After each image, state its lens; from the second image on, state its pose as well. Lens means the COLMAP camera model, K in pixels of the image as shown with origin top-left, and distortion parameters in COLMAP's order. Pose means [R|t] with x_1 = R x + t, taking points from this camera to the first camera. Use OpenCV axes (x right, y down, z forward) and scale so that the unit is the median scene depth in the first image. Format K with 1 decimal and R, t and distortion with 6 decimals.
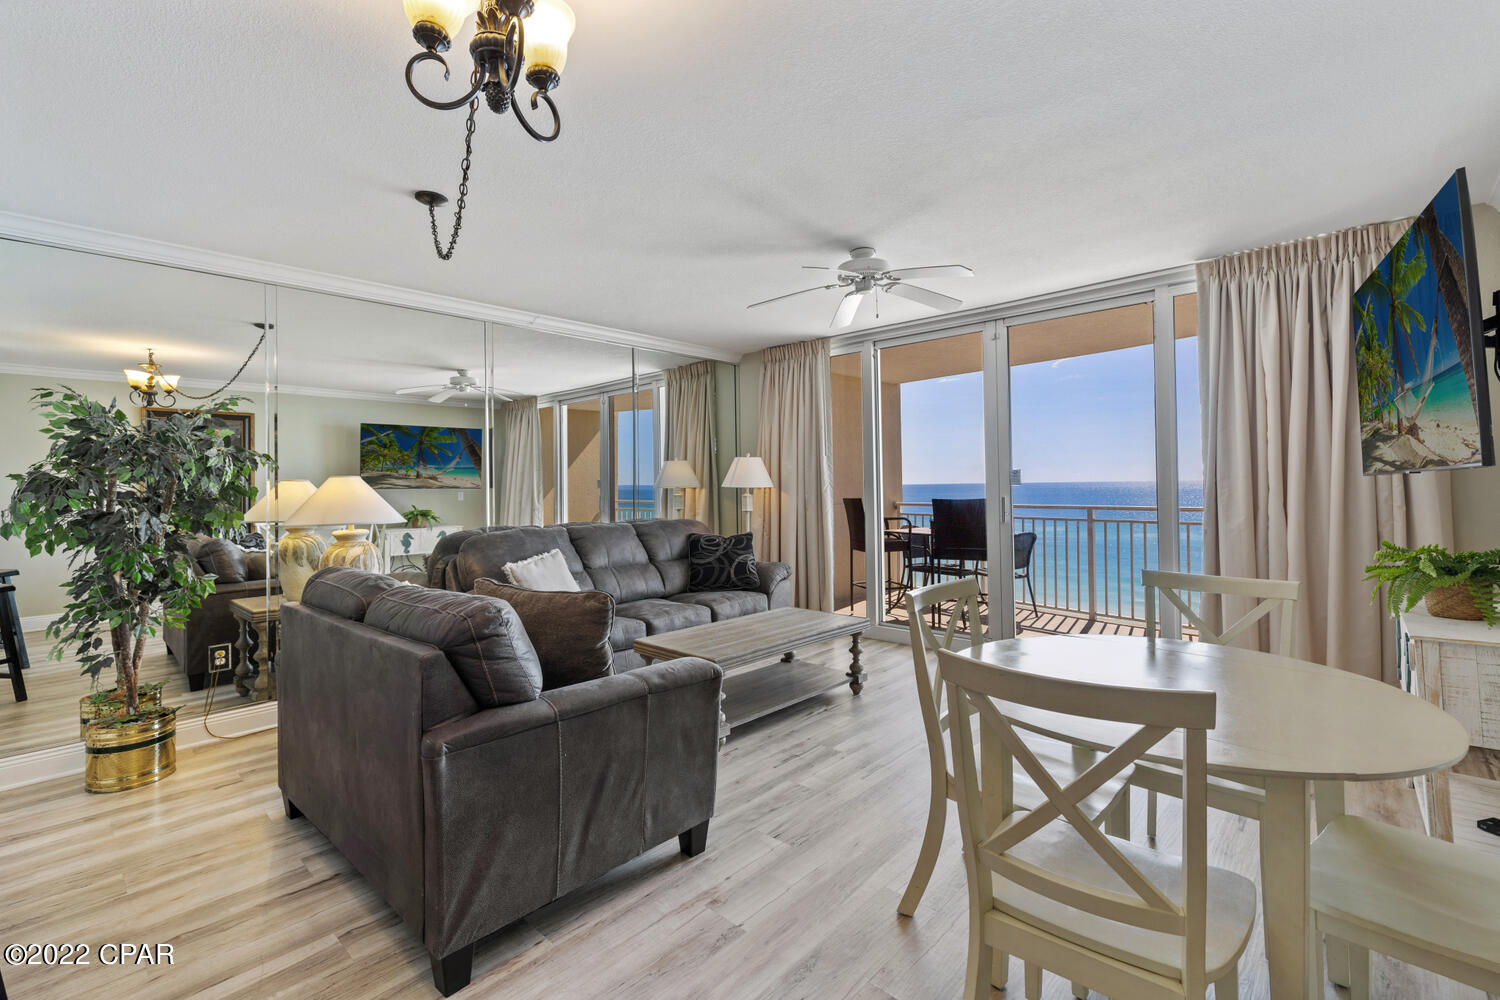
lens RADIAL K [[650.5, 0, 766.8], [0, 650.5, 478.2], [0, 0, 1]] dist [-0.000926, -0.000622]
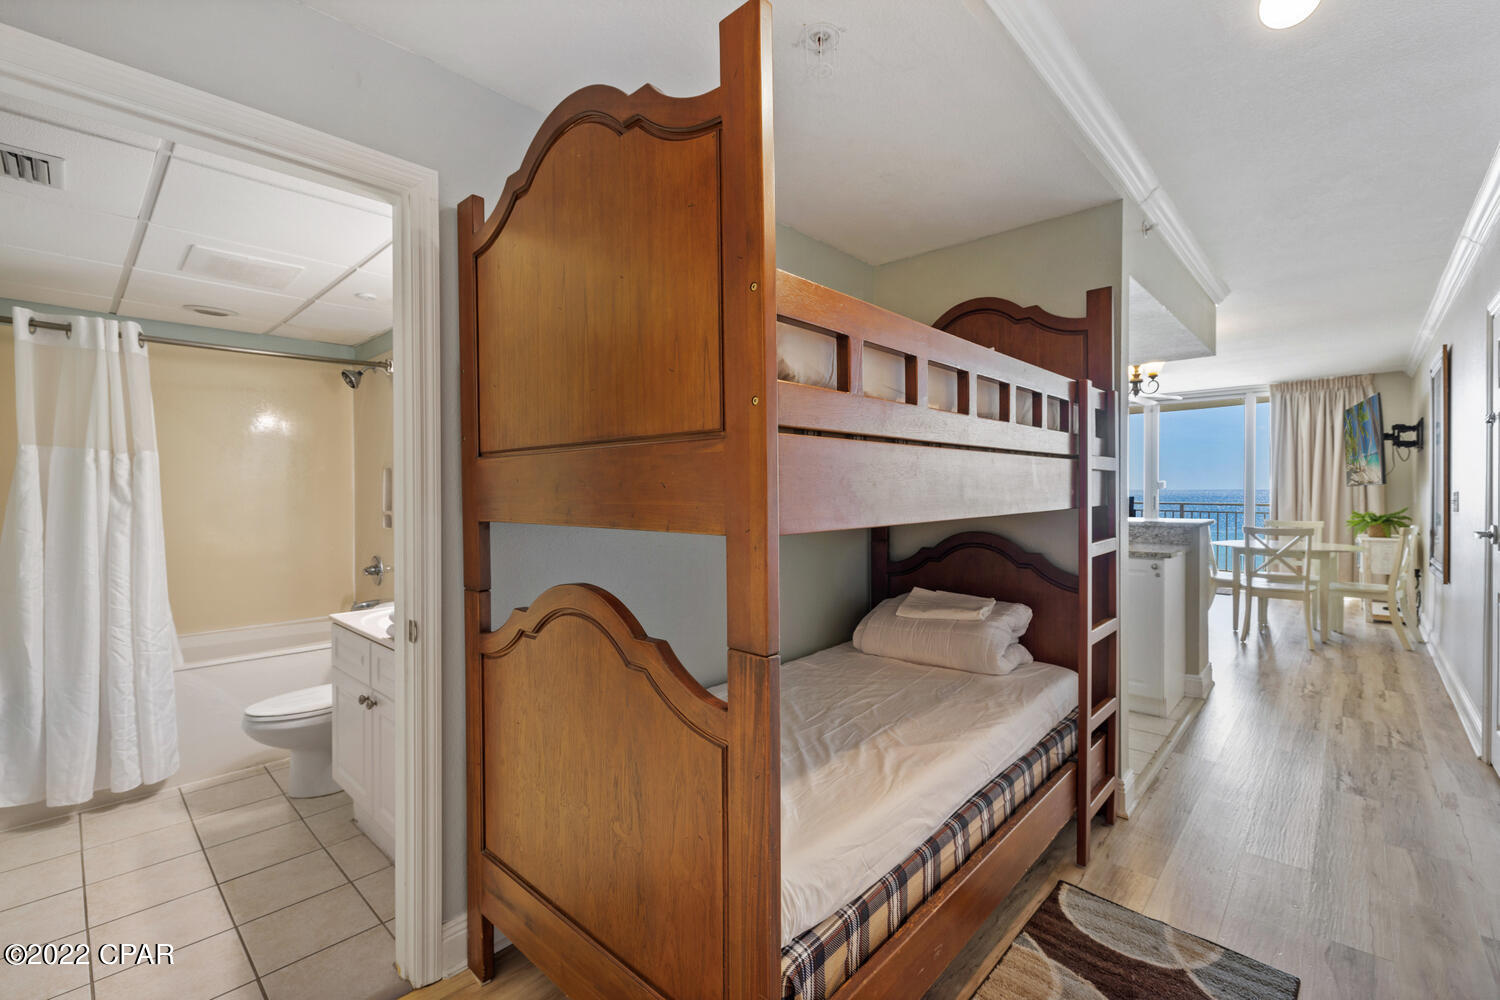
lens RADIAL K [[650.5, 0, 757.5], [0, 650.5, 499.7], [0, 0, 1]] dist [-0.000926, -0.000622]
pose [[0.999958, 0.008883, 0.002159, -0.986110], [-0.008930, 0.999697, 0.022929, 0.006499], [-0.001955, -0.022947, 0.999735, -1.091089]]
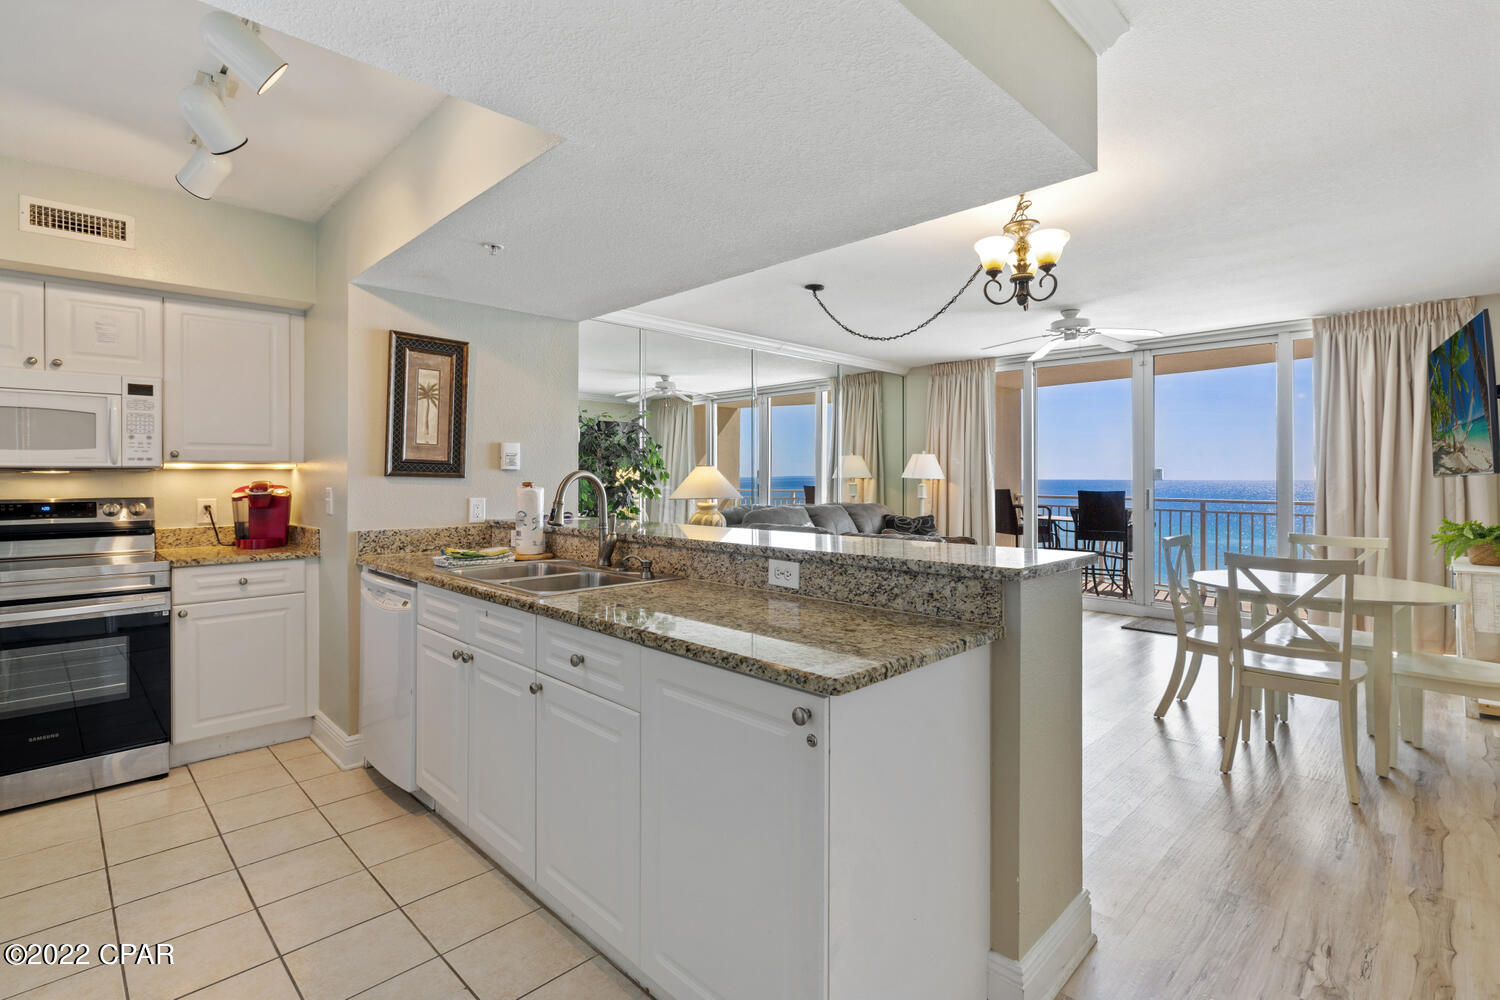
lens RADIAL K [[700.2, 0, 766.2], [0, 700.2, 476.6], [0, 0, 1]] dist [-0.004144, 0.000935]
pose [[0.999299, 0.015910, -0.033900, -0.425474], [-0.015574, 0.999827, 0.010163, 0.001894], [0.034056, -0.009628, 0.999374, -0.499939]]
